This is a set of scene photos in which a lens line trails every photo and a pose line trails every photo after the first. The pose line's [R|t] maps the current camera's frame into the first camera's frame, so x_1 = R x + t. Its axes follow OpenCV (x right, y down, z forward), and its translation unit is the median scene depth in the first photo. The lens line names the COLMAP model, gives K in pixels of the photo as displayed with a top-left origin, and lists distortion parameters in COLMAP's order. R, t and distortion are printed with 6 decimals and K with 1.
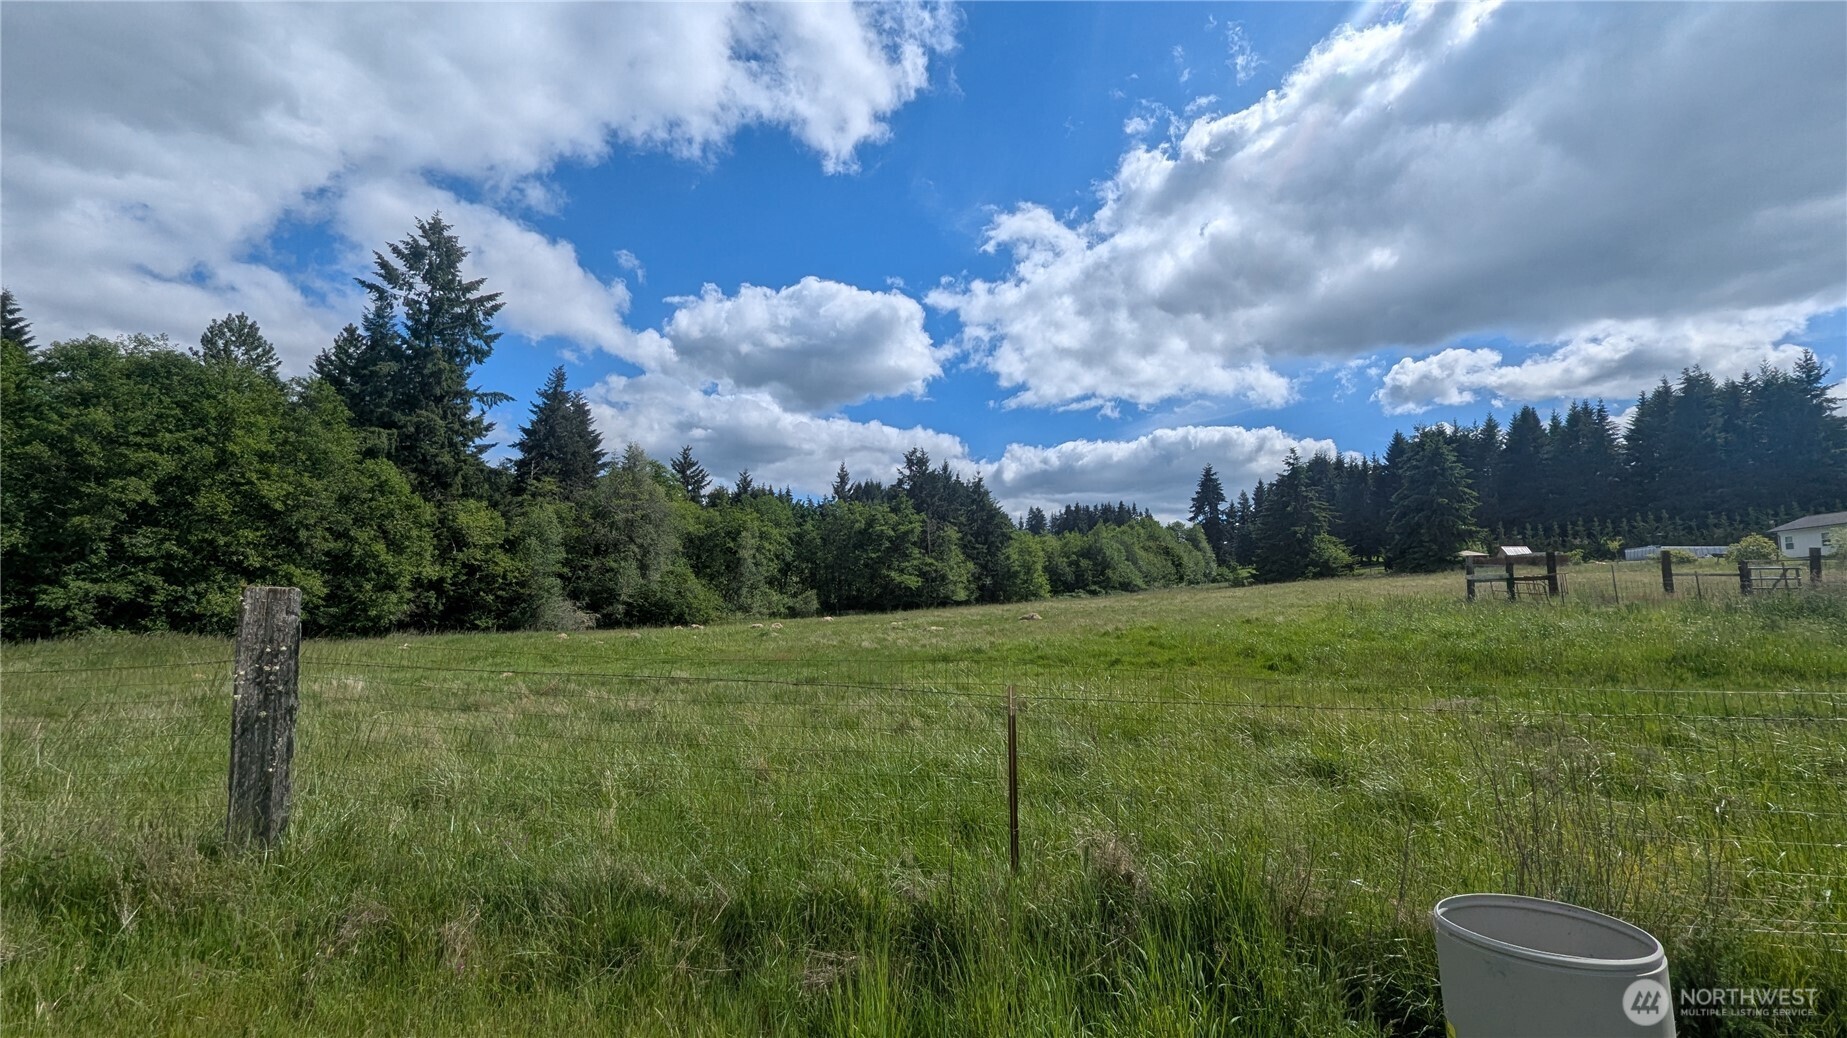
lens RADIAL K [[760.0, 0, 931.3], [0, 760.0, 528.4], [0, 0, 1]] dist [0.001077, -0.000738]
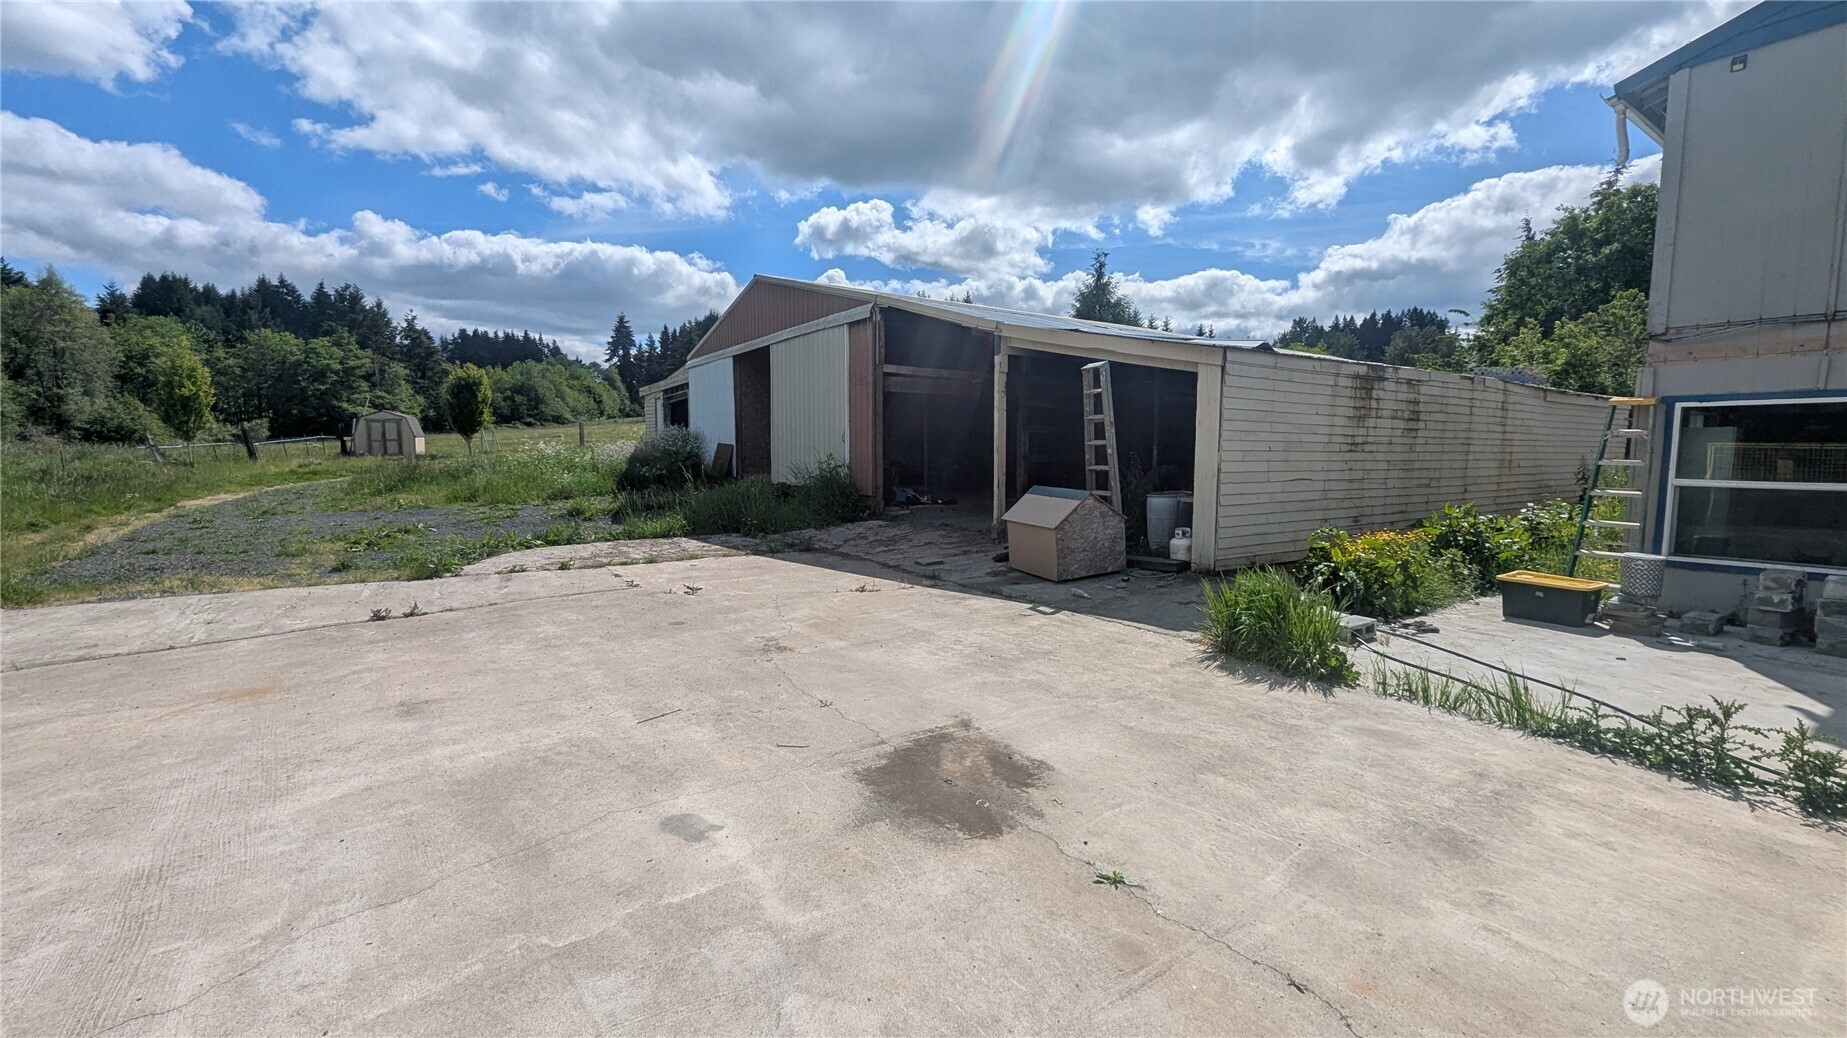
lens RADIAL K [[760.0, 0, 951.9], [0, 760.0, 459.4], [0, 0, 1]] dist [0.001077, -0.000738]
pose [[0.714806, -0.017154, 0.699112, -0.137300], [-0.073597, 0.992302, 0.099597, -0.026062], [-0.695439, -0.122645, 0.708041, -0.289667]]
